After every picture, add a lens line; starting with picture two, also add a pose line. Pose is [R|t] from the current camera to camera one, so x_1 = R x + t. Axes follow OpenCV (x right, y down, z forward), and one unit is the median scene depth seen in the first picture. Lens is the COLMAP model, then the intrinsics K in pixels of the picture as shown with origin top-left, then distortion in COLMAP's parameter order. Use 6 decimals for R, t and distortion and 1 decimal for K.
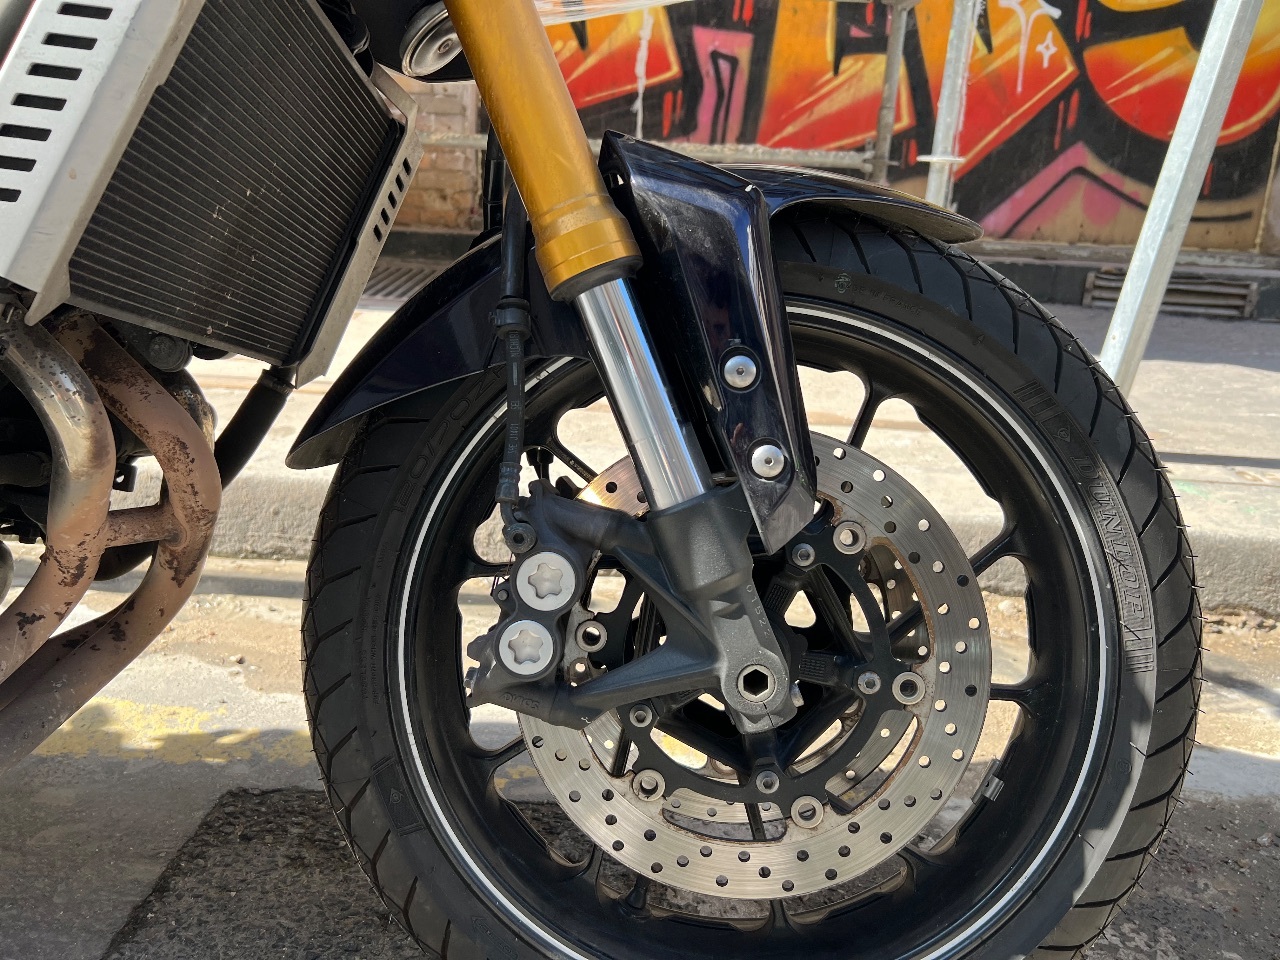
lens RADIAL K [[974.7, 0, 645.3], [0, 974.7, 477.2], [0, 0, 1]] dist [0.046230, -0.061235]
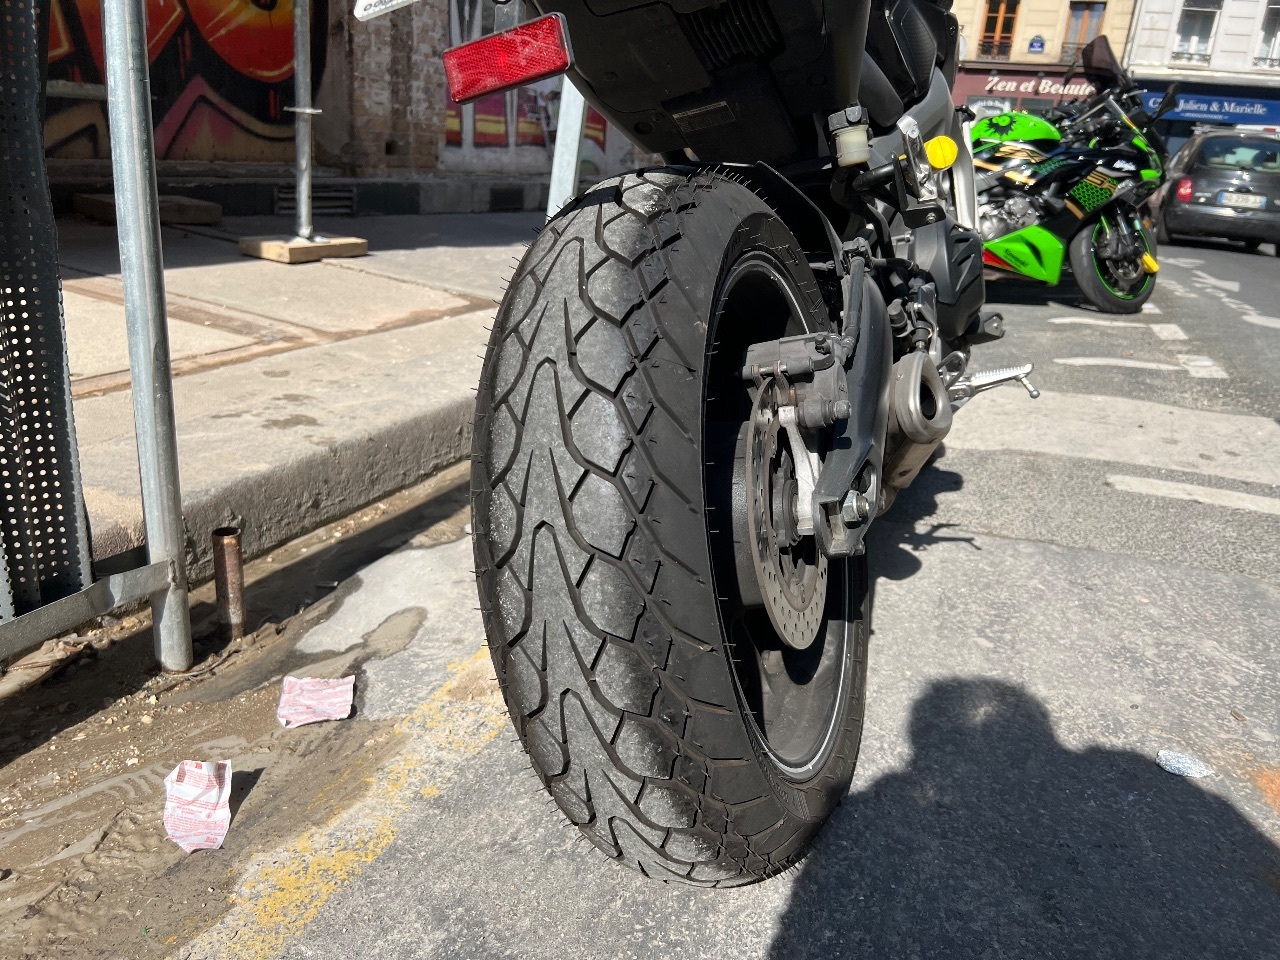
lens RADIAL K [[974.7, 0, 647.8], [0, 974.7, 481.4], [0, 0, 1]] dist [0.046230, -0.061235]
pose [[0.340830, -0.330409, 0.880150, -0.620332], [0.224312, 0.937747, 0.265168, -0.081368], [-0.912972, 0.107051, 0.393728, 0.103702]]
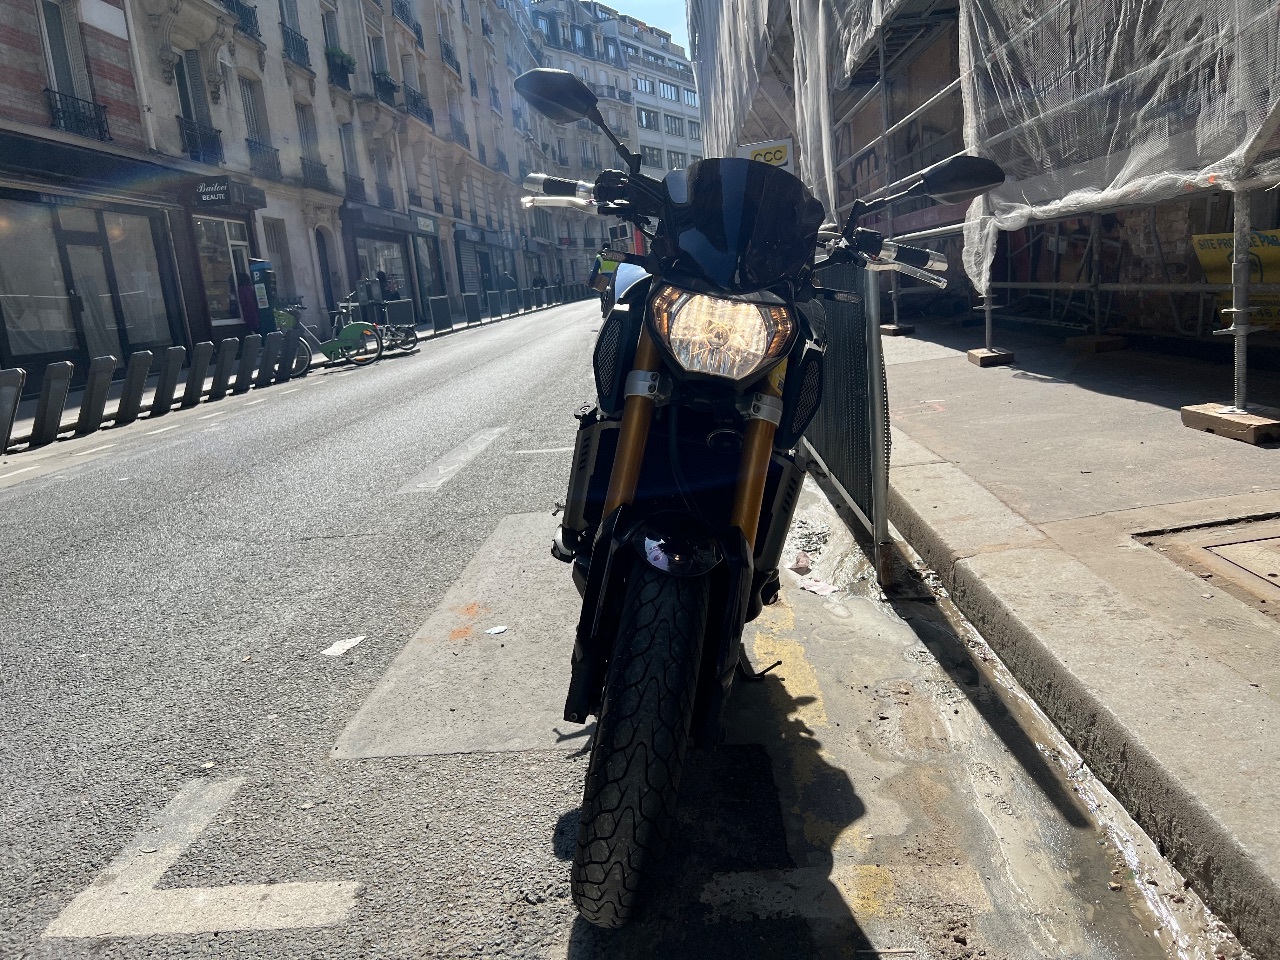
lens RADIAL K [[974.7, 0, 640.0], [0, 974.7, 483.2], [0, 0, 1]] dist [0.046230, -0.061235]
pose [[-0.031686, 0.152122, -0.987854, 0.442670], [-0.206823, 0.965961, 0.155384, -0.140345], [0.977865, 0.209234, 0.000855, 0.168640]]
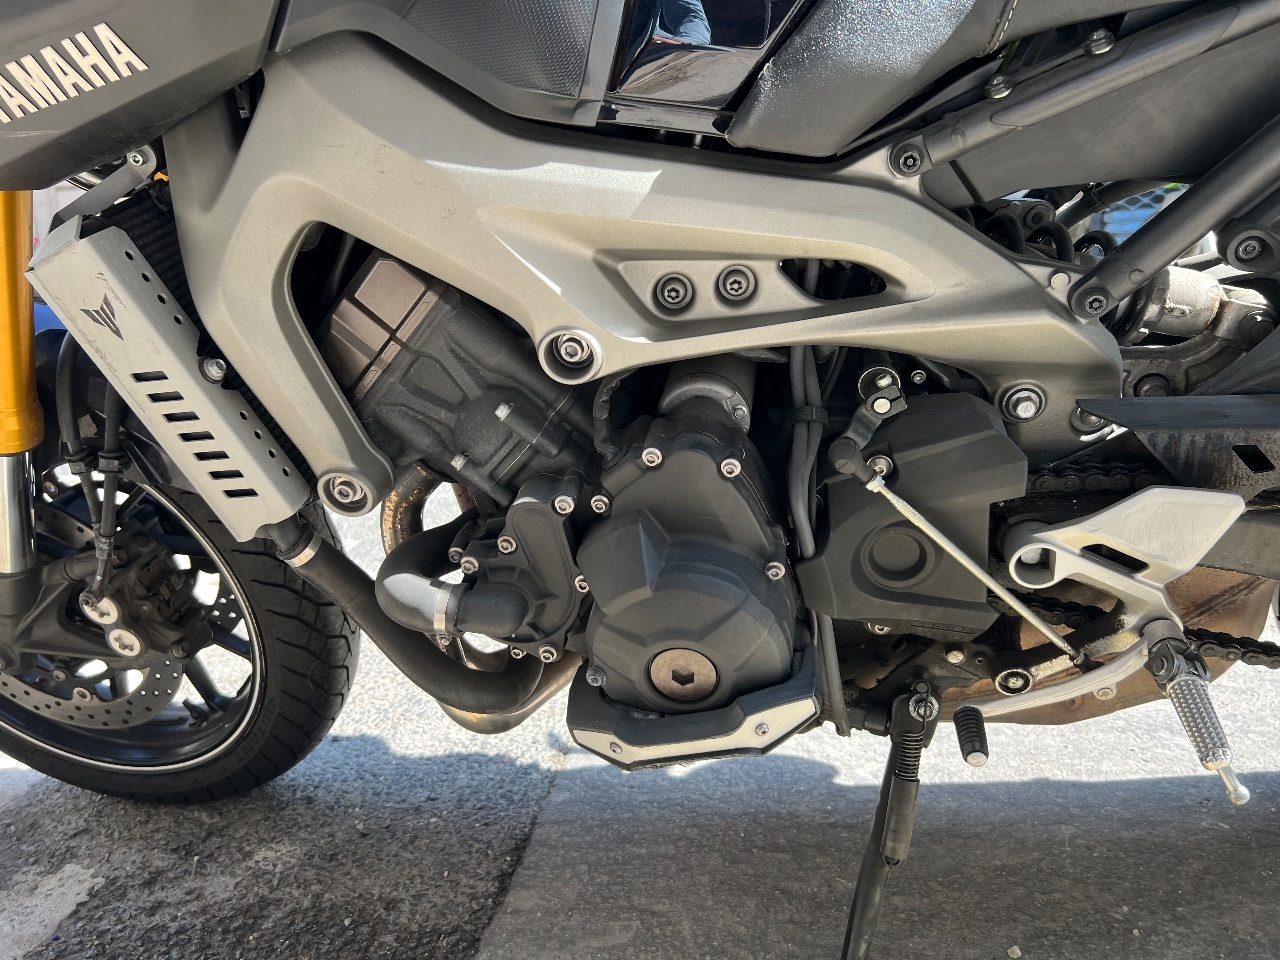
lens RADIAL K [[974.7, 0, 627.2], [0, 974.7, 468.4], [0, 0, 1]] dist [0.046230, -0.061235]
pose [[-0.982573, -0.019240, 0.184881, -0.197149], [0.075942, 0.866278, 0.493756, -0.133188], [-0.169658, 0.499191, -0.849720, 0.403694]]
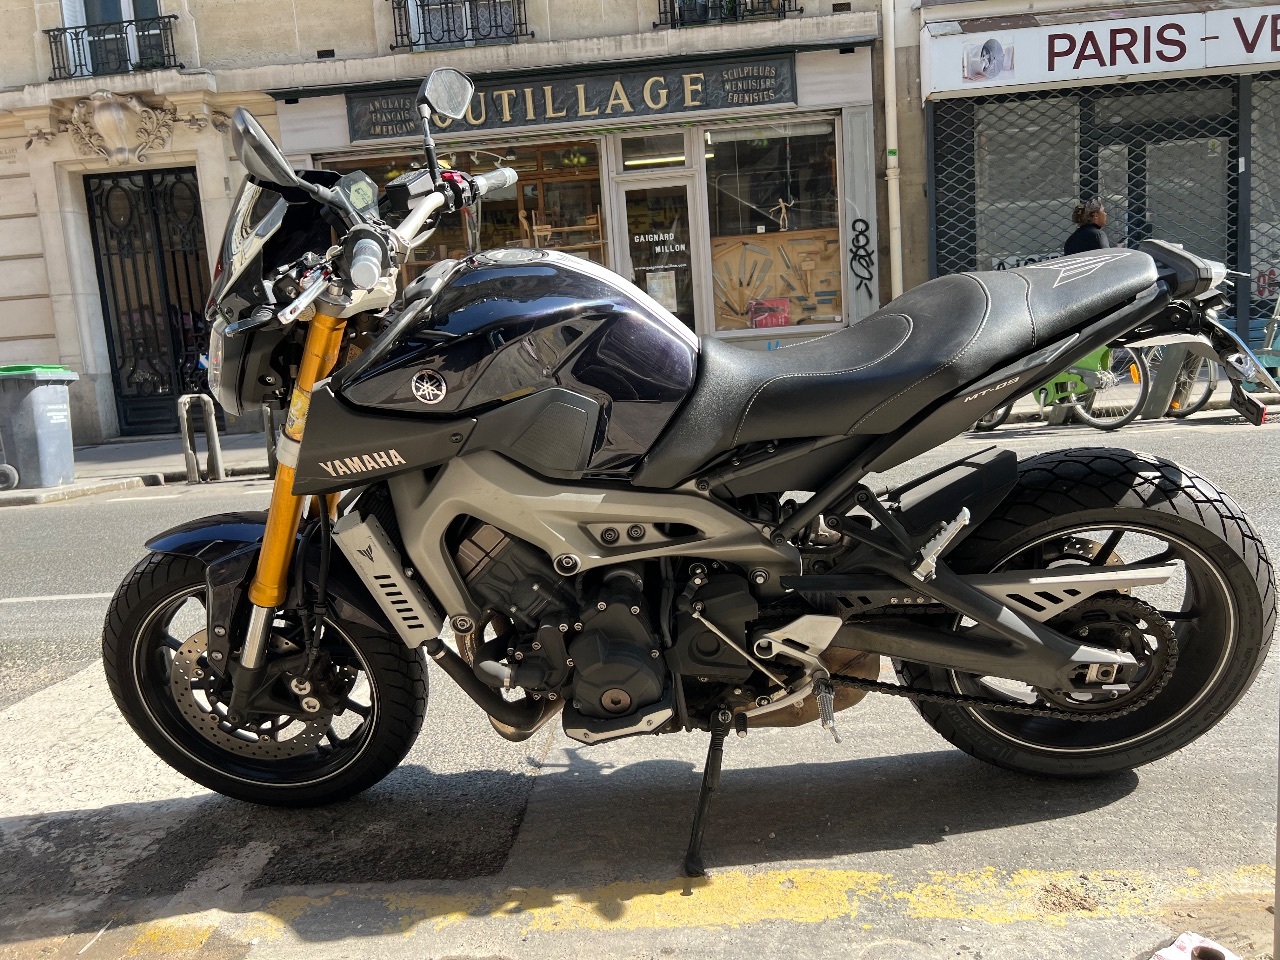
lens RADIAL K [[974.7, 0, 642.0], [0, 974.7, 466.2], [0, 0, 1]] dist [0.046230, -0.061235]
pose [[-0.997685, 0.004146, 0.067878, -0.215253], [0.032382, 0.906678, 0.420580, -0.281077], [-0.059799, 0.421804, -0.904713, 0.608838]]
